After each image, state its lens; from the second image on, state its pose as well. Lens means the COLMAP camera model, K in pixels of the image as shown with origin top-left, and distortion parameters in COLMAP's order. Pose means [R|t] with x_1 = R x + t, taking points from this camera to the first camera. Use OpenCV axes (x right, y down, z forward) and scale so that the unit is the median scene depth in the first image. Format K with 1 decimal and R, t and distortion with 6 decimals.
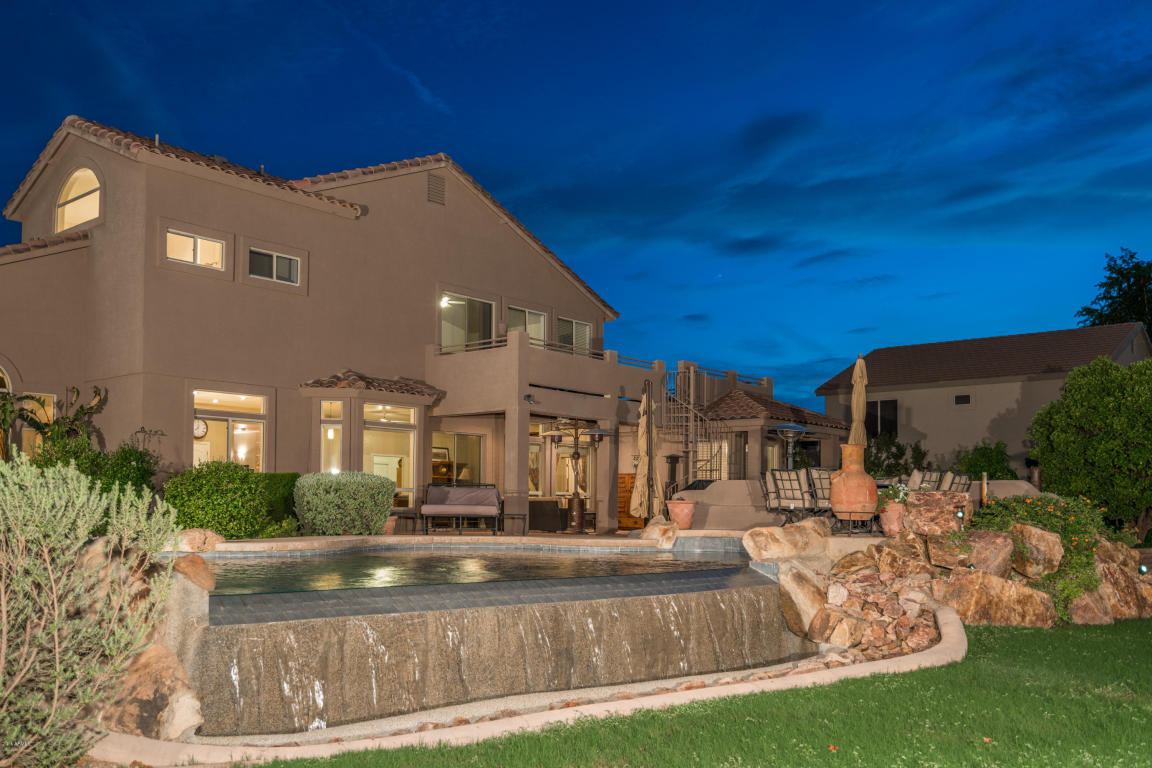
lens RADIAL K [[1059.8, 0, 603.5], [0, 1059.8, 465.3], [0, 0, 1]] dist [0.021022, -0.019740]
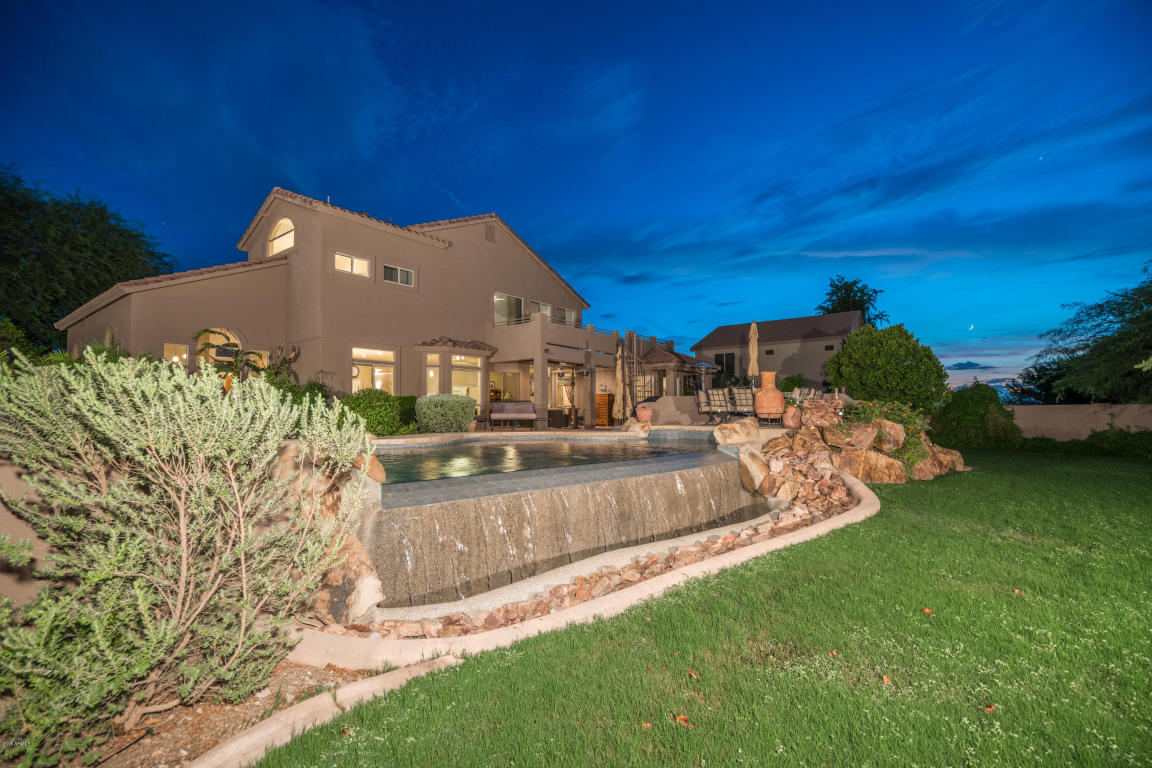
lens RADIAL K [[522.5, 0, 577.2], [0, 522.5, 390.4], [0, 0, 1]] dist [-0.003207, -0.000090]
pose [[0.998633, -0.014238, 0.050293, -0.072240], [0.014465, 0.999887, -0.004144, 0.005952], [-0.050228, 0.004866, 0.998726, 0.156864]]
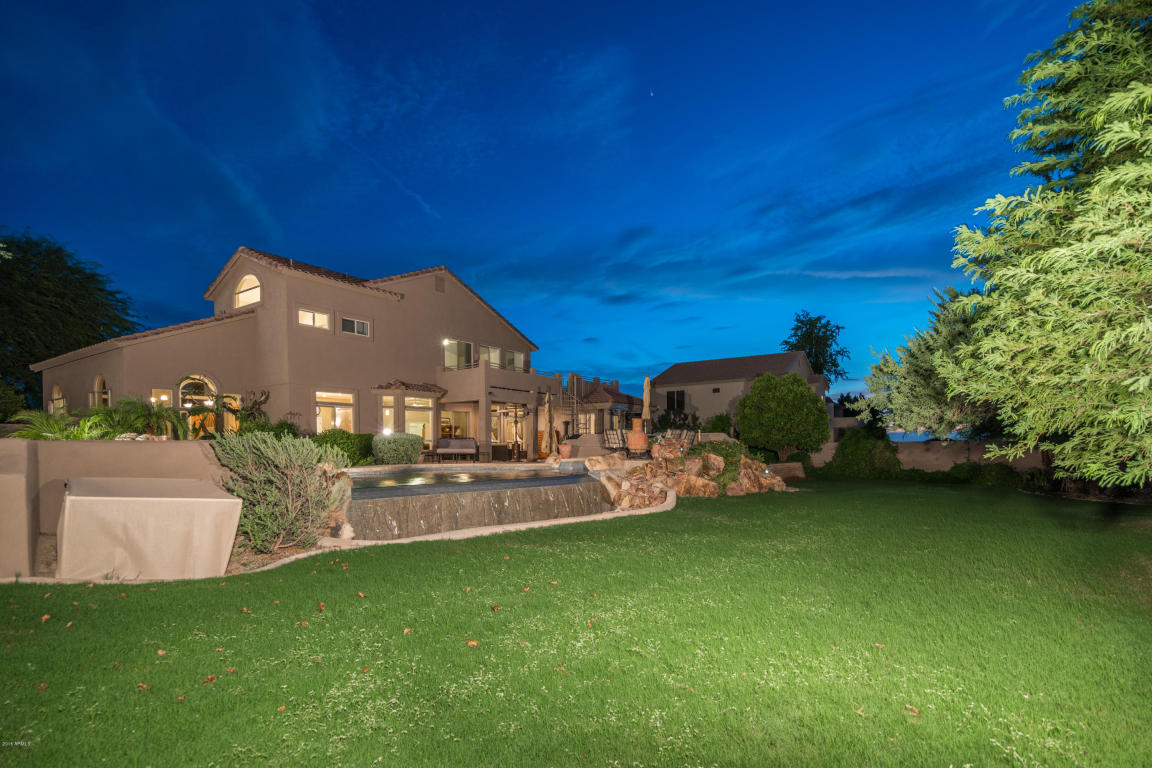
lens RADIAL K [[627.1, 0, 620.6], [0, 627.1, 453.6], [0, 0, 1]] dist [-0.002044, -0.000123]
pose [[0.992703, -0.017285, 0.119337, 0.031971], [0.011156, 0.998593, 0.051841, -0.010757], [-0.120065, -0.050131, 0.991499, -0.217691]]
